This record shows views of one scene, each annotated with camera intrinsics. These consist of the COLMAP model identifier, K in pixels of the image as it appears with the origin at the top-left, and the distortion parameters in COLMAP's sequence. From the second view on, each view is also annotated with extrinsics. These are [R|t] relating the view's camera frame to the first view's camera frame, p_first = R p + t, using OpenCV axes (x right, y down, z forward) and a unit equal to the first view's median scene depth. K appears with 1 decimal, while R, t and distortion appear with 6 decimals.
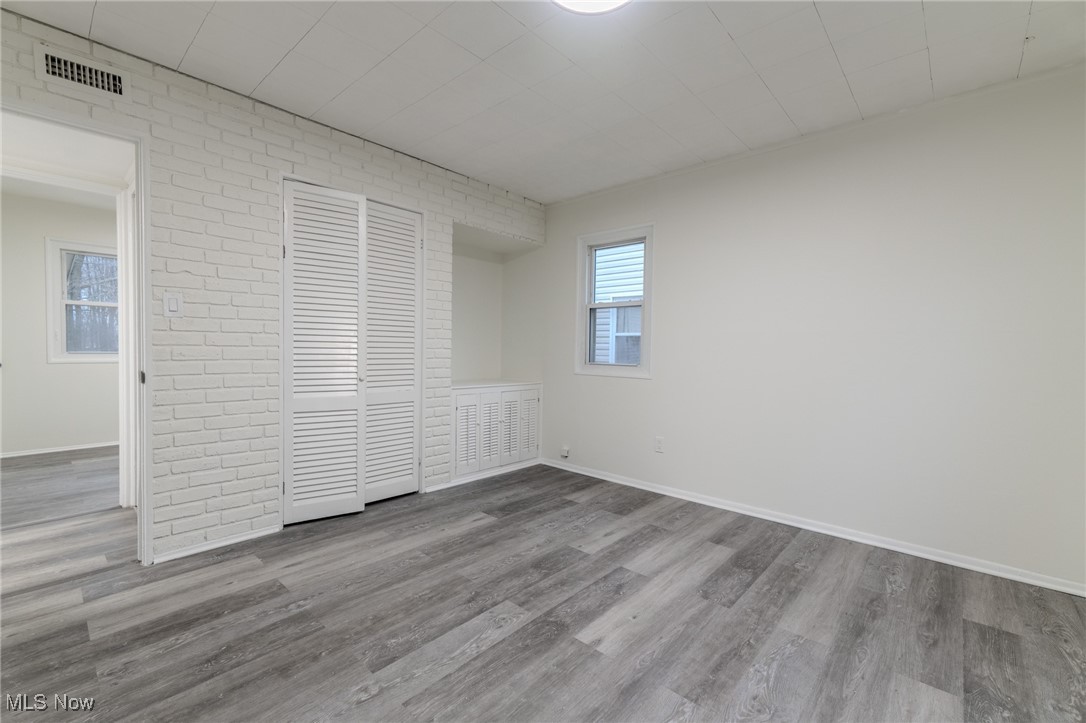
lens RADIAL K [[466.0, 0, 545.5], [0, 466.0, 361.0], [0, 0, 1]] dist [0.009041, -0.000877]
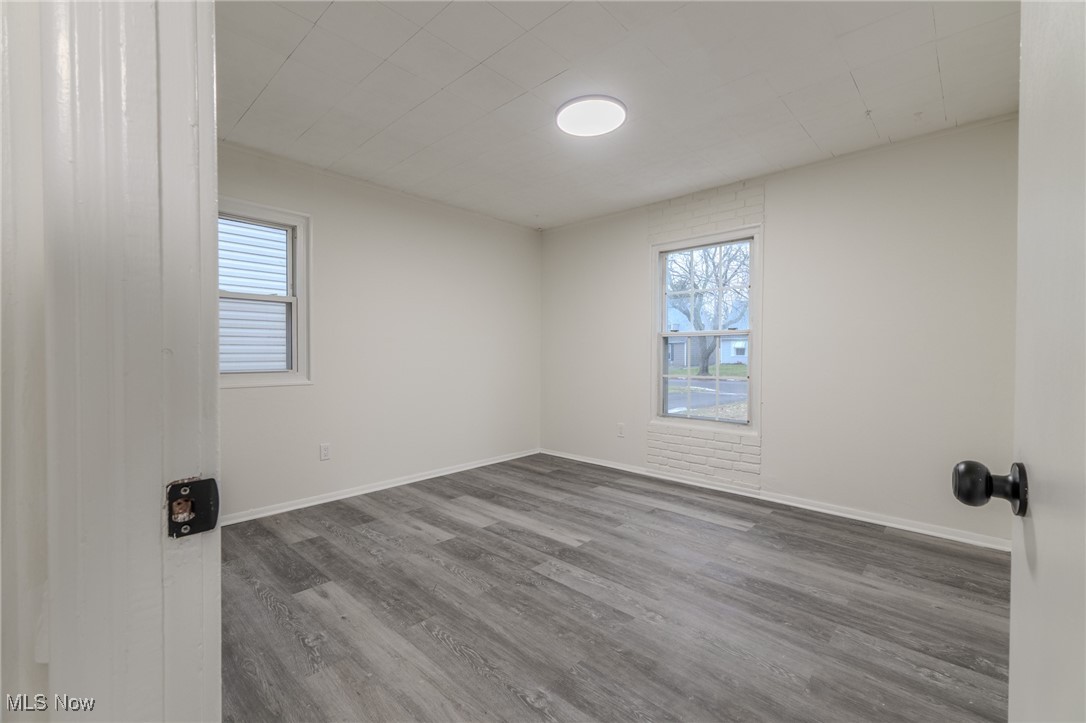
lens RADIAL K [[466.0, 0, 545.5], [0, 466.0, 361.0], [0, 0, 1]] dist [0.009041, -0.000877]
pose [[-0.000397, -0.030365, 0.999539, -1.105194], [0.025109, 0.999223, 0.030365, -0.037706], [-0.999685, 0.025109, 0.000366, 0.851454]]
